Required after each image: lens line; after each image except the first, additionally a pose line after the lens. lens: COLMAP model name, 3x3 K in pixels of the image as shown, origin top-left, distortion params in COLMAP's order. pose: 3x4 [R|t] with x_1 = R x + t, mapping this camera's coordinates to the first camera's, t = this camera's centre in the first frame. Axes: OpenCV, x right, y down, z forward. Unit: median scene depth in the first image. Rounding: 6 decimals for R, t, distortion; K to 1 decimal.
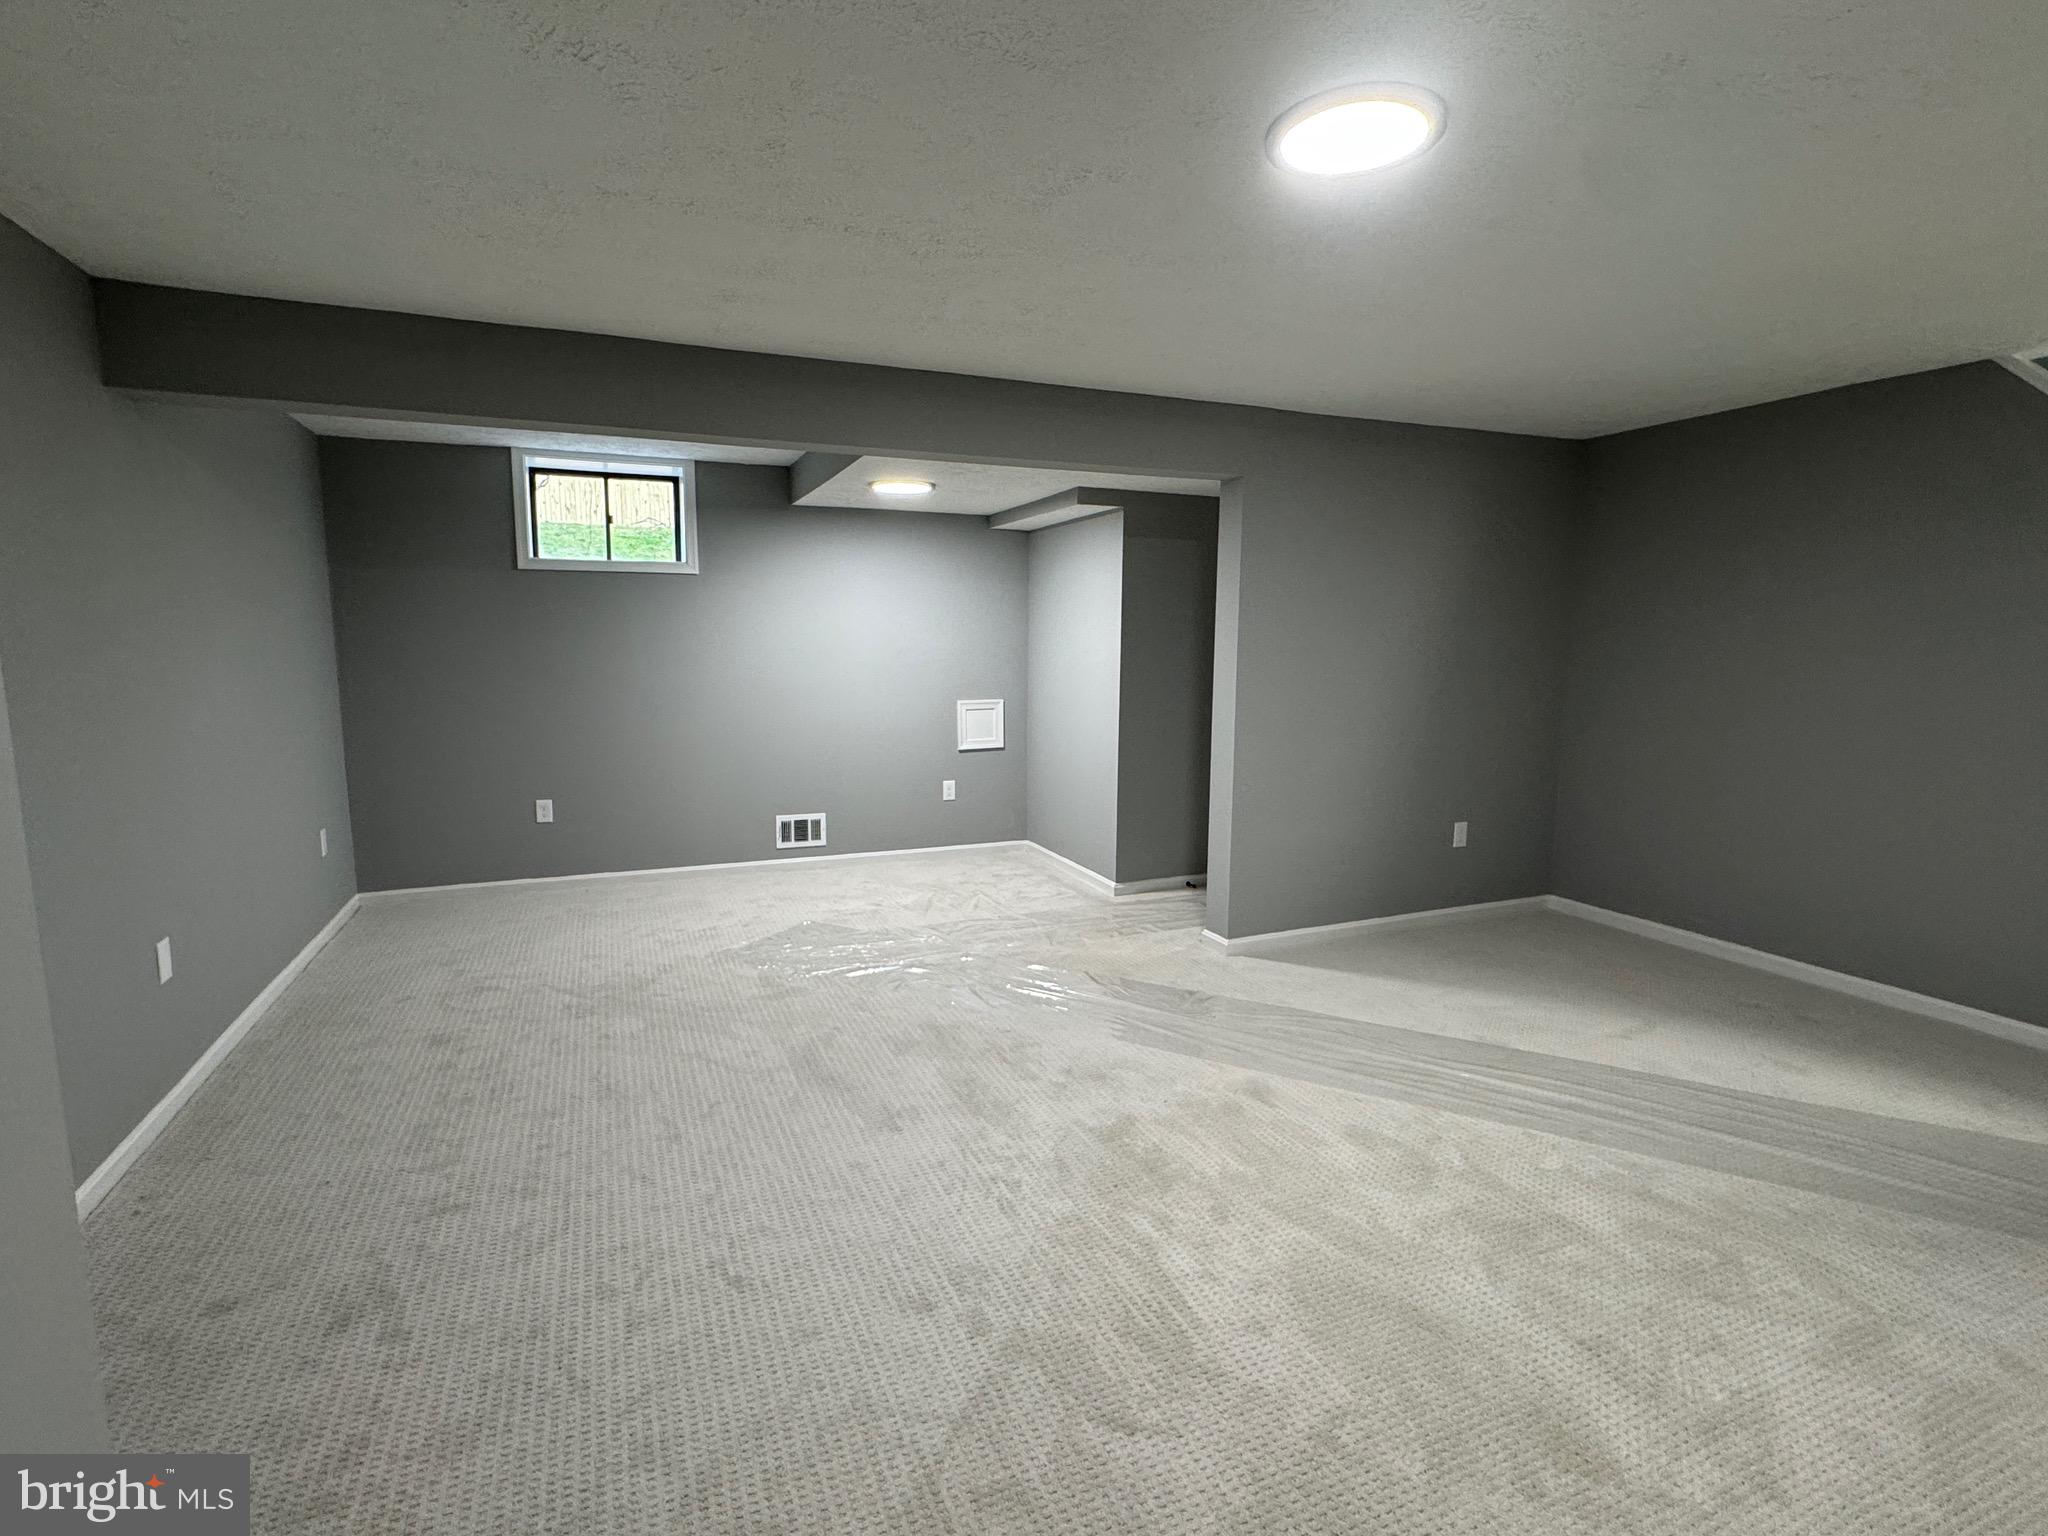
lens RADIAL K [[982.7, 0, 1024.0], [0, 982.7, 768.0], [0, 0, 1]] dist [-0.003638, 0.000098]
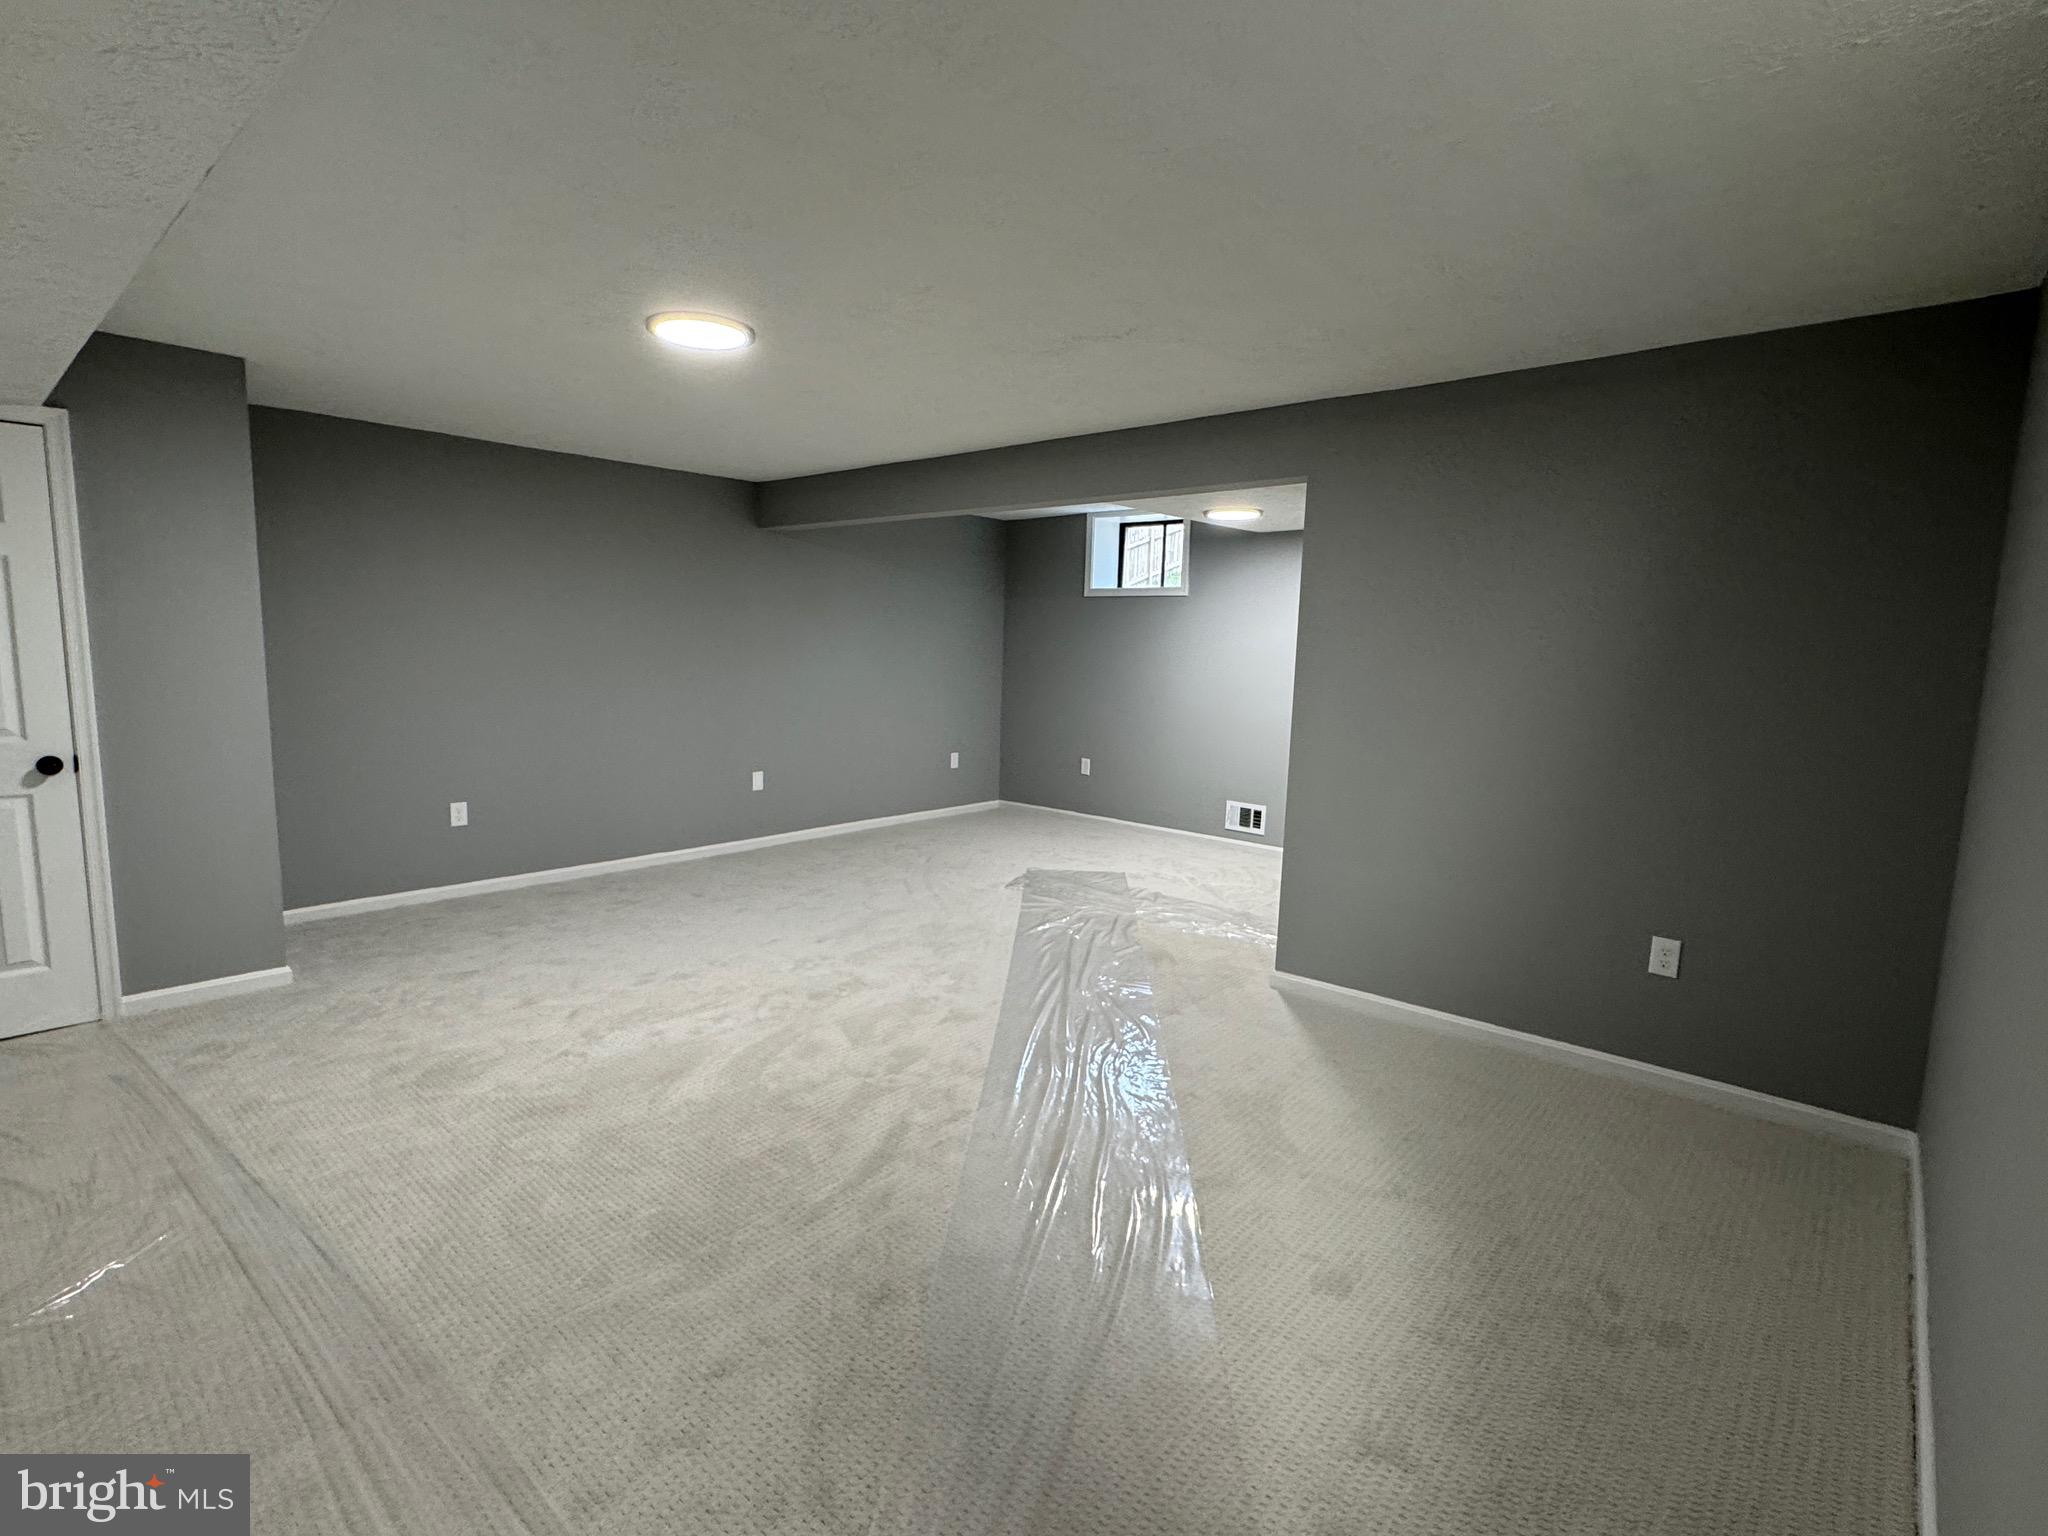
lens RADIAL K [[982.7, 0, 1024.0], [0, 982.7, 768.0], [0, 0, 1]] dist [-0.003638, 0.000098]
pose [[0.445745, 0.125841, -0.886270, 0.742999], [-0.140873, 0.987594, 0.069376, -0.040281], [0.884006, 0.093927, 0.457943, 0.273634]]
